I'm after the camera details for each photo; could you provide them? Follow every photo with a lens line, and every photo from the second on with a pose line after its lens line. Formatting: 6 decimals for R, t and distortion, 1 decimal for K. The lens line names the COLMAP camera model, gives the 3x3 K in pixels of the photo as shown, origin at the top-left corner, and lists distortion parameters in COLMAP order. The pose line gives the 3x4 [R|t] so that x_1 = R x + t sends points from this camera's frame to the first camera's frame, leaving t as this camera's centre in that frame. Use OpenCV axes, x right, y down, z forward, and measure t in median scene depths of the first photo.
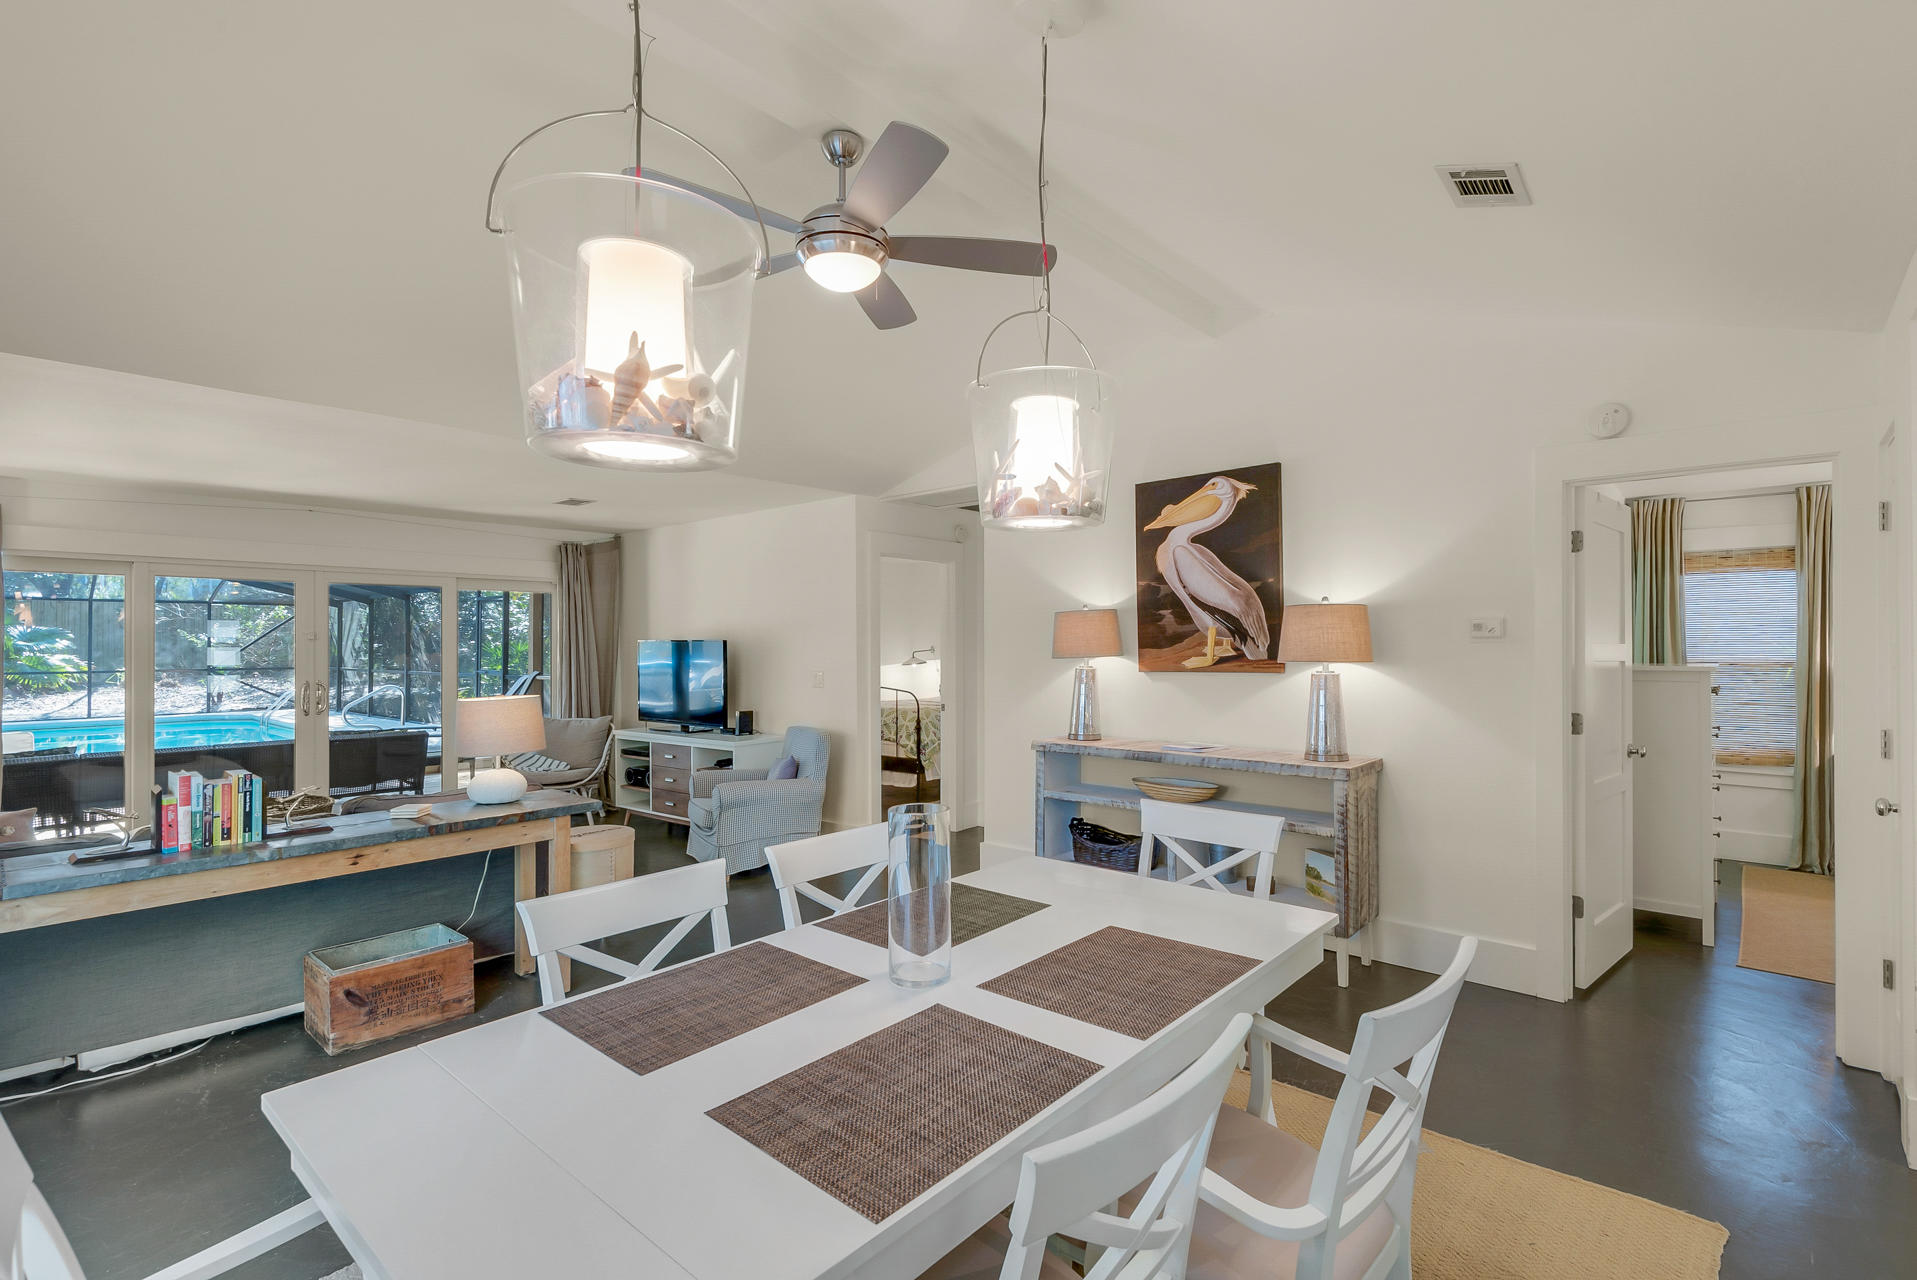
lens RADIAL K [[876.4, 0, 950.0], [0, 876.4, 640.5], [0, 0, 1]] dist [0.012986, -0.000157]
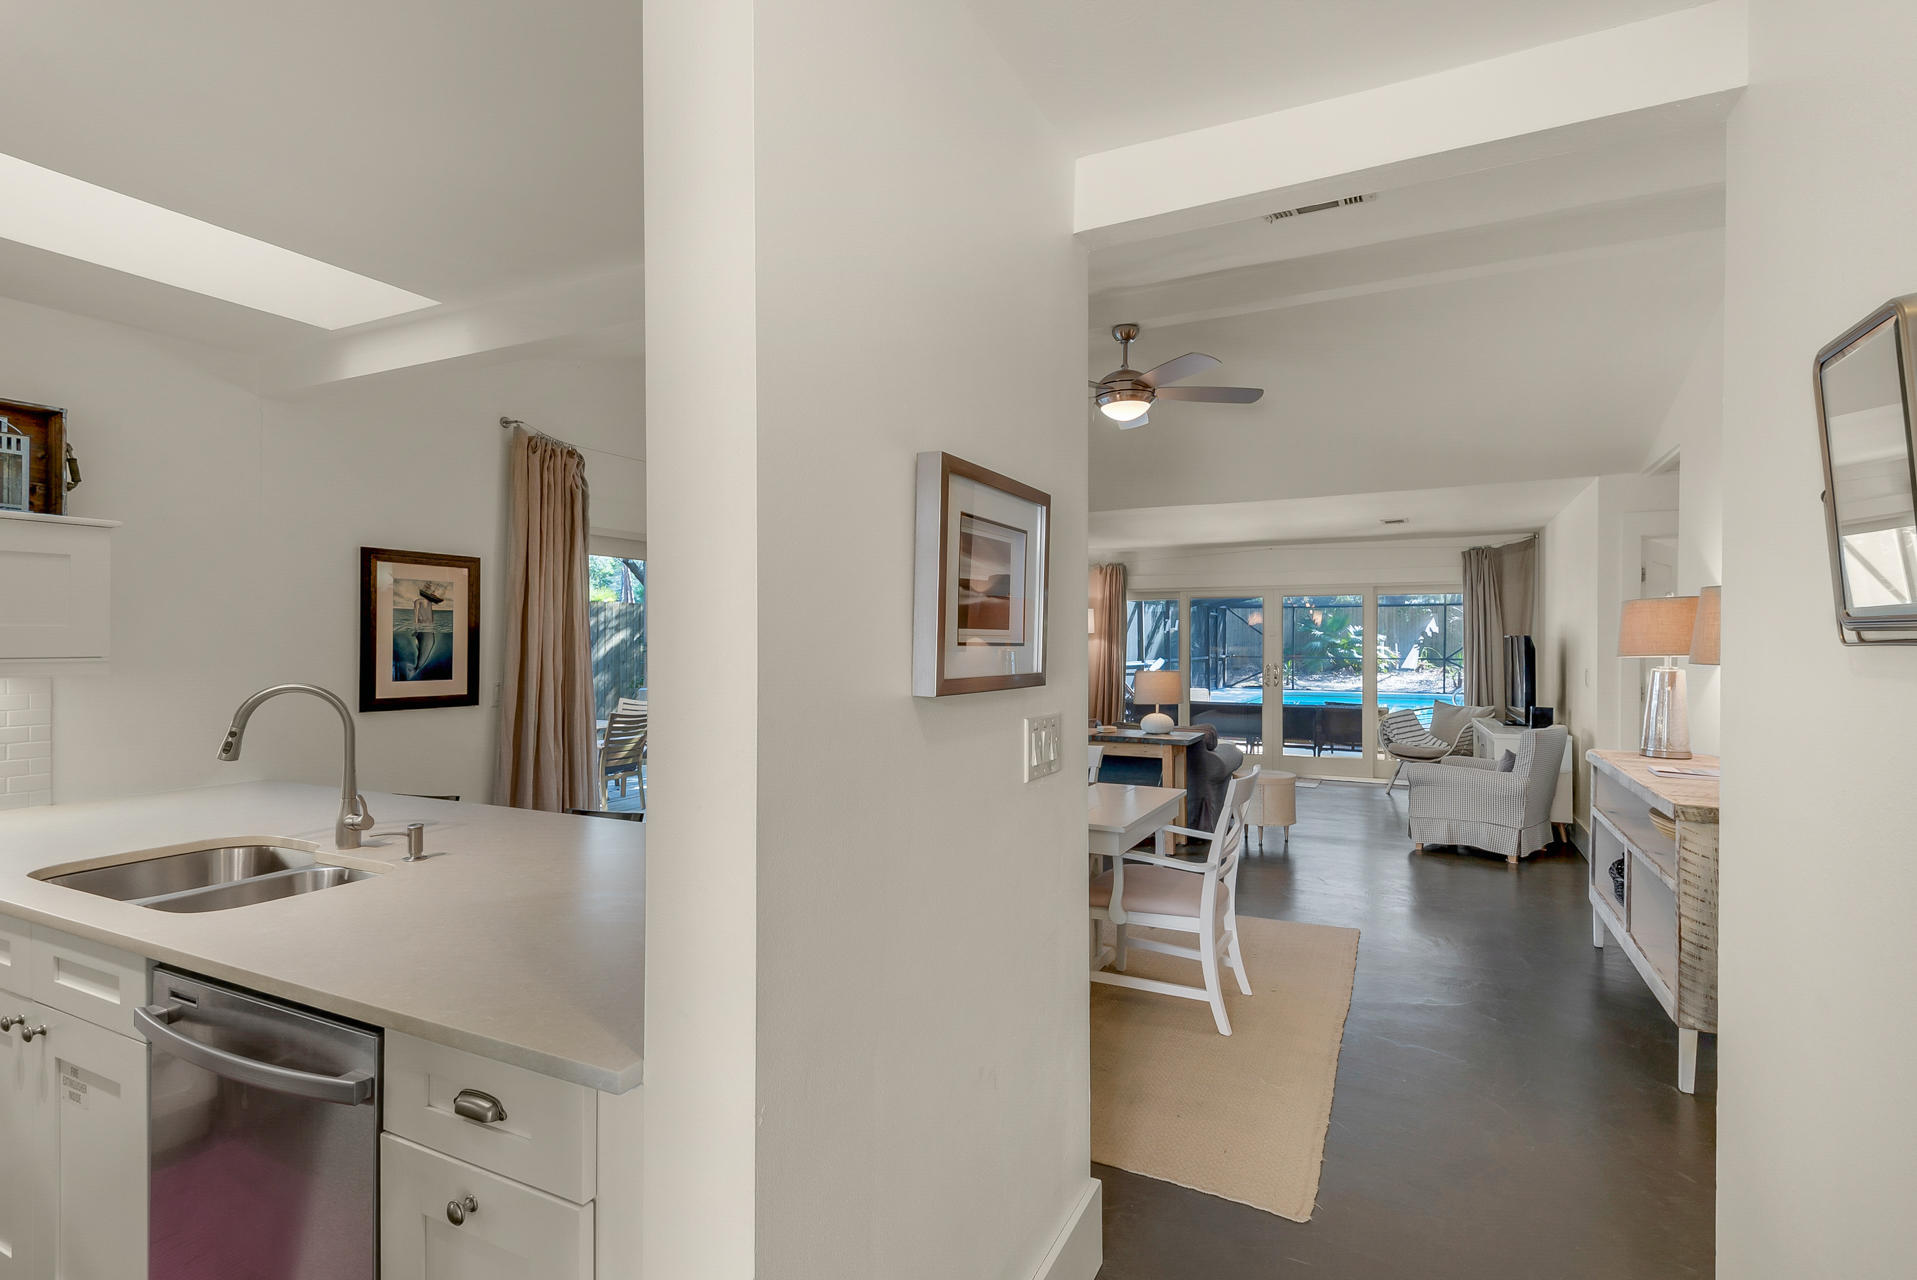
lens RADIAL K [[881.7, 0, 932.7], [0, 881.7, 640.9], [0, 0, 1]] dist [-0.001016, -0.000277]
pose [[0.223800, 0.005974, -0.974617, 0.810063], [-0.000572, 0.999982, 0.005998, -0.000041], [0.974635, -0.000785, 0.223800, 0.159712]]
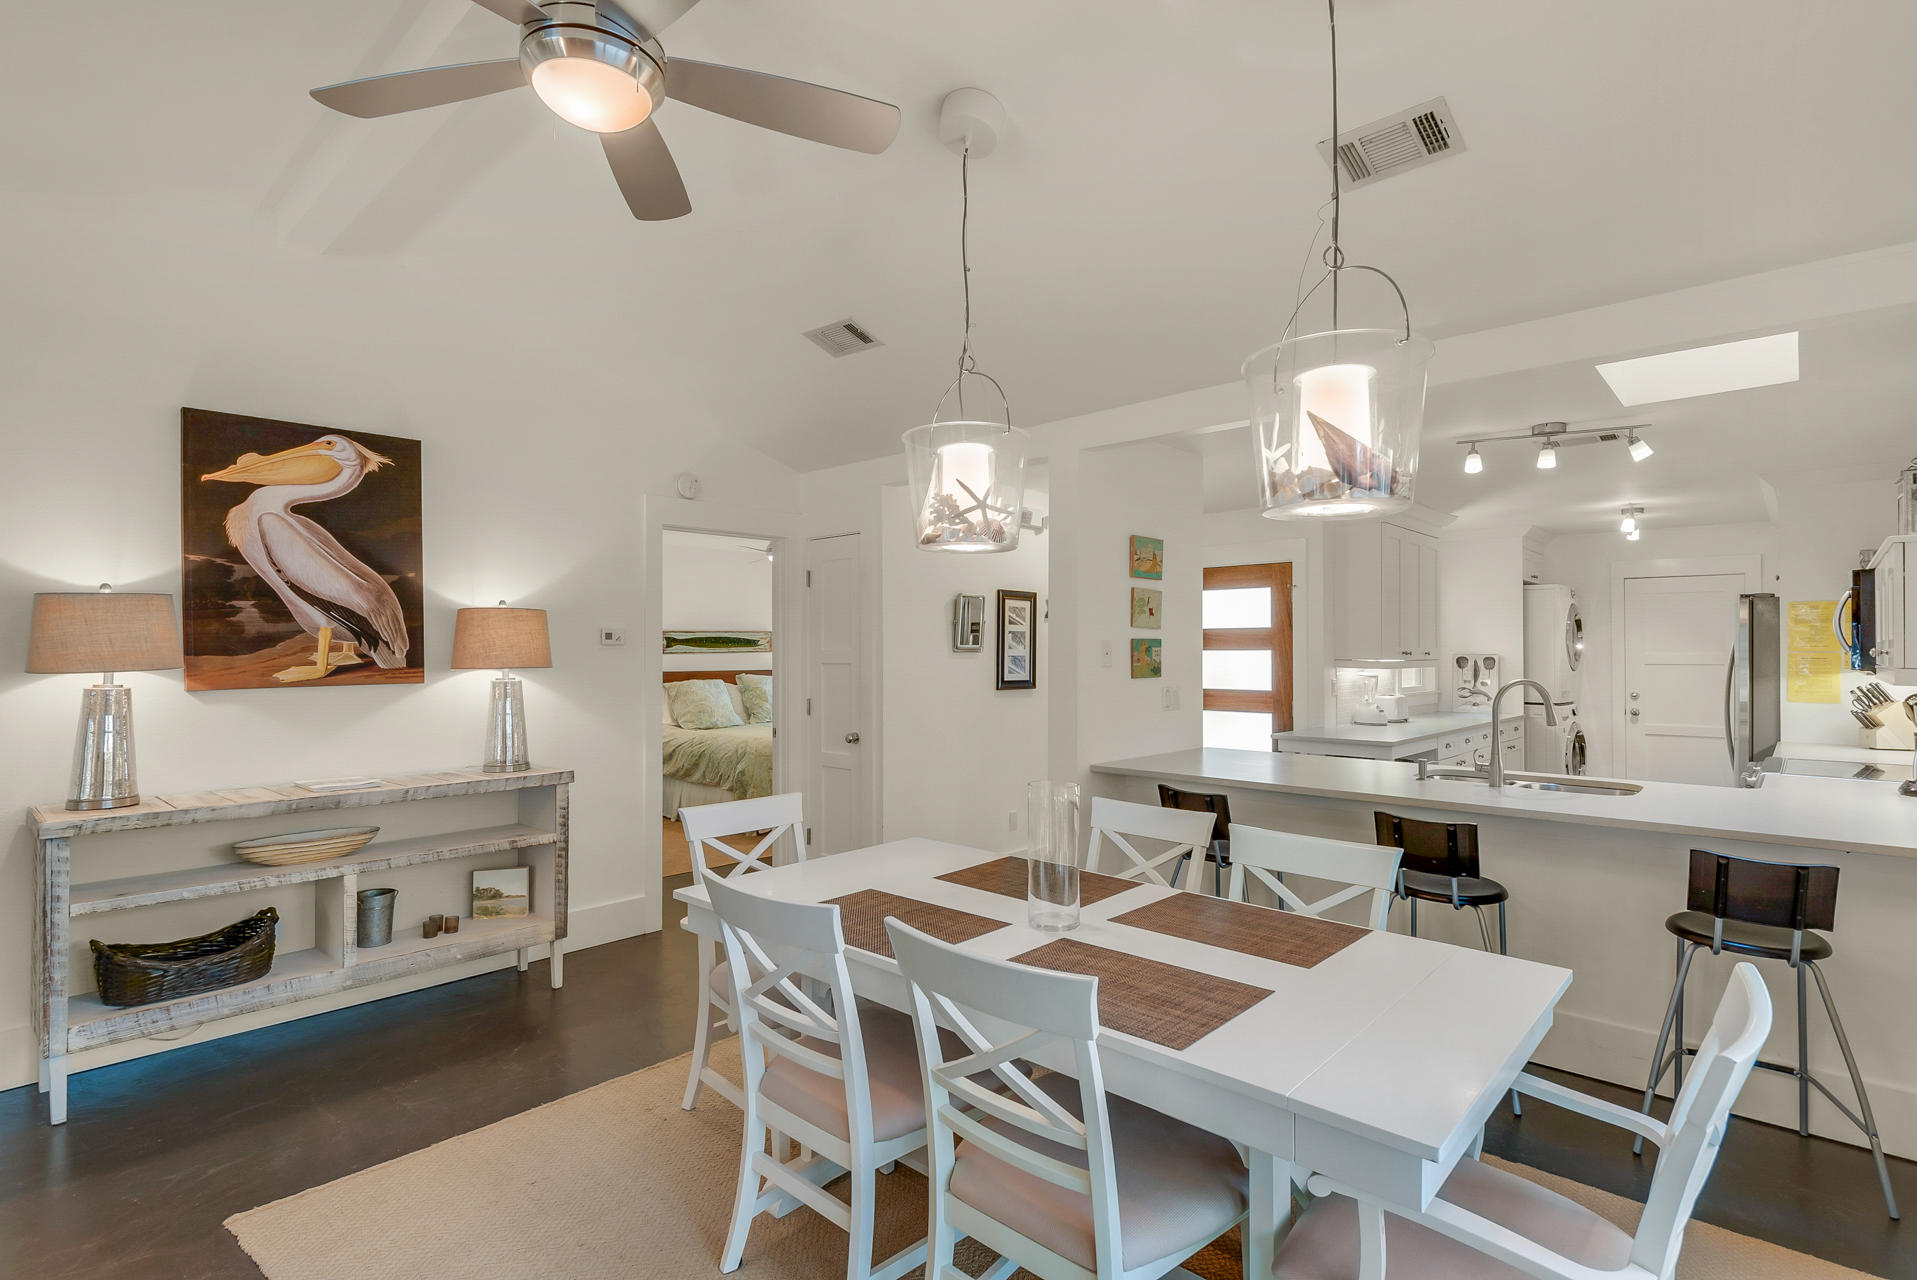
lens RADIAL K [[920.7, 0, 958.5], [0, 920.7, 640.0], [0, 0, 1]] dist [0.011462, -0.009677]
pose [[0.012395, 0.014857, 0.999813, -0.502967], [-0.004352, 0.999881, -0.014804, 0.005430], [-0.999914, -0.004168, 0.012458, 0.430985]]
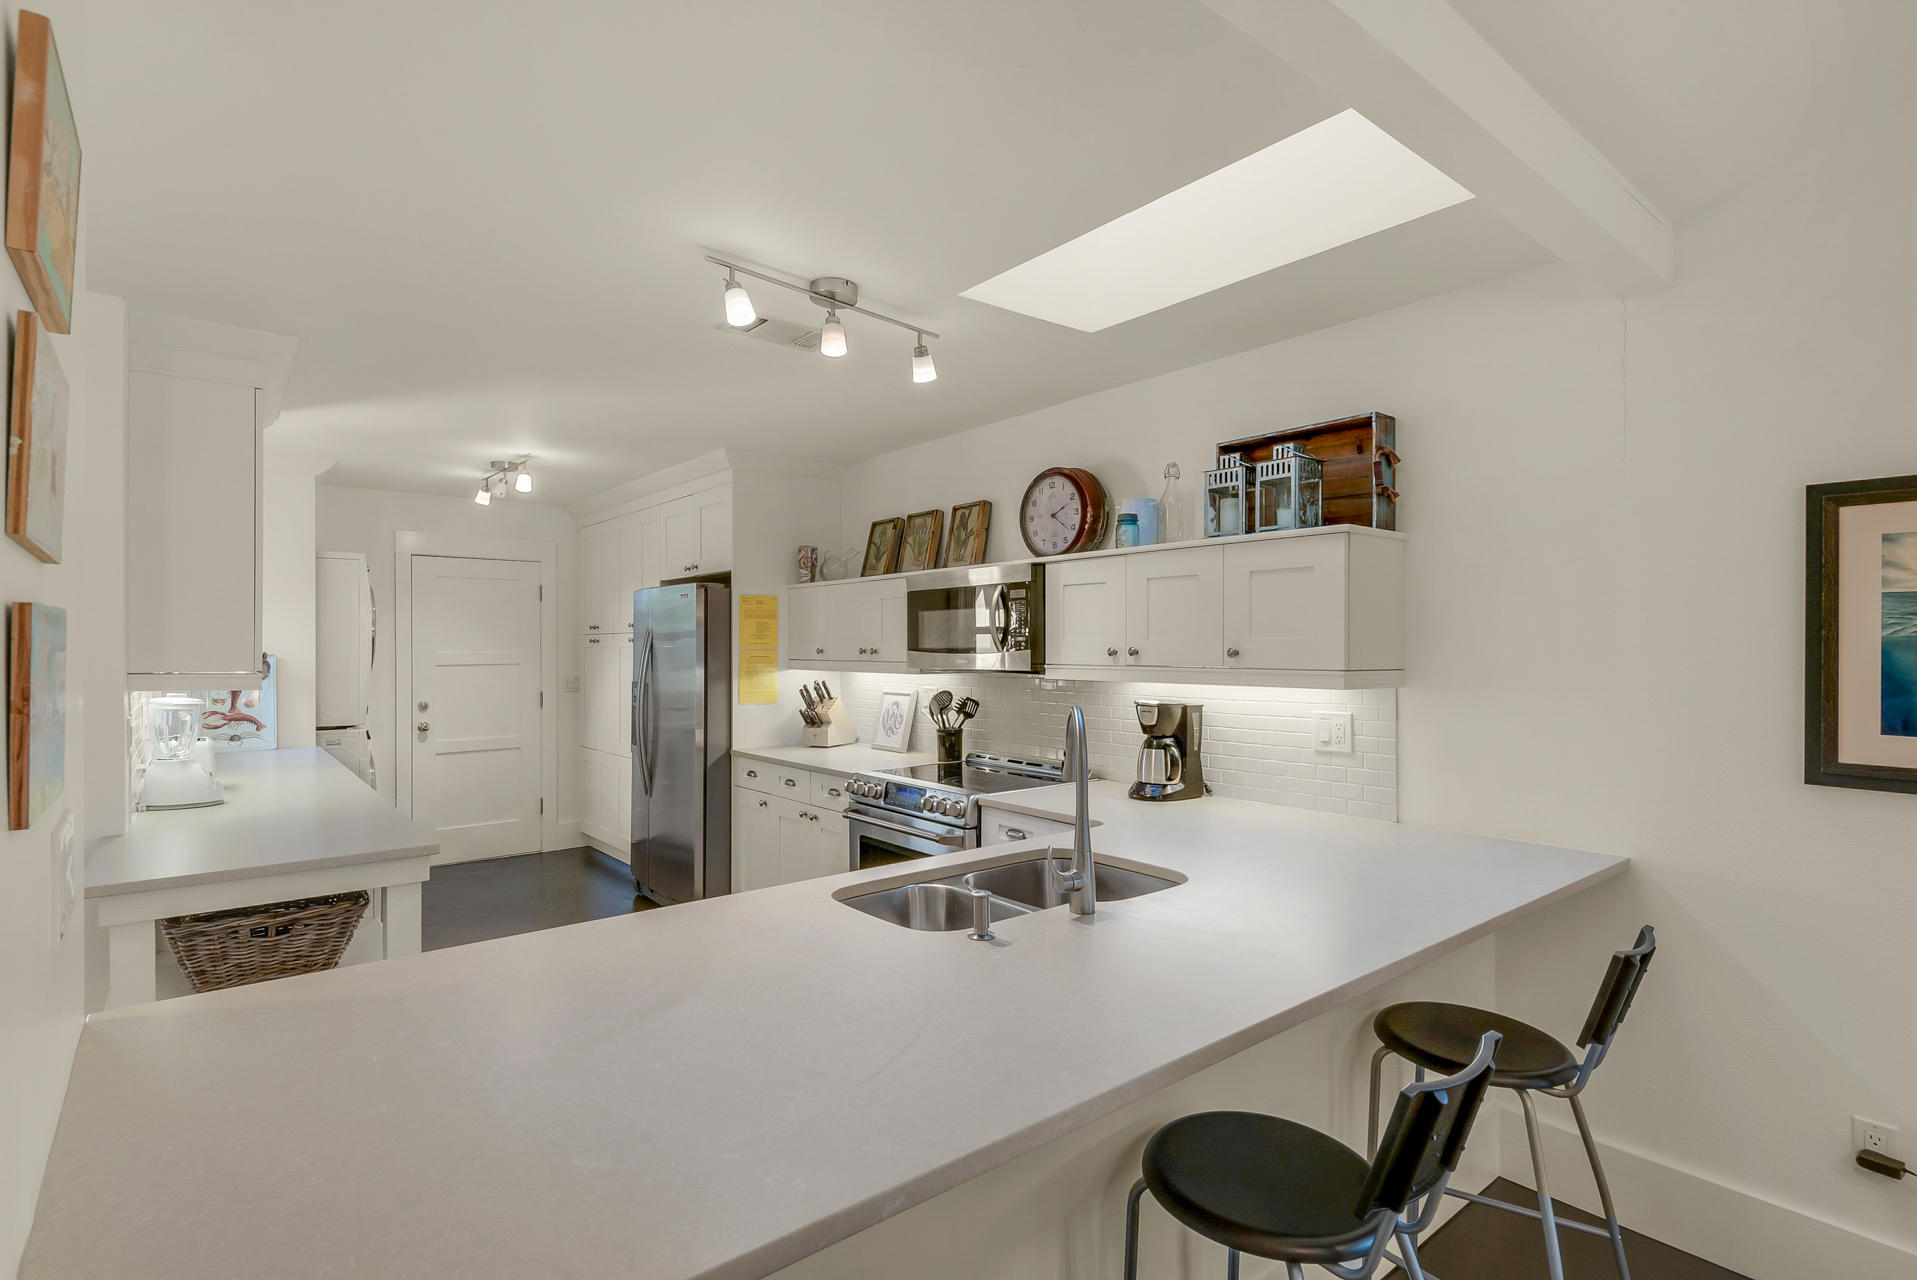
lens RADIAL K [[920.7, 0, 958.5], [0, 920.7, 640.0], [0, 0, 1]] dist [0.011462, -0.009677]
pose [[-0.984029, 0.007221, 0.177863, 0.254704], [0.005748, 0.999945, -0.008799, -0.001000], [-0.177917, -0.007636, -0.984016, 0.366074]]
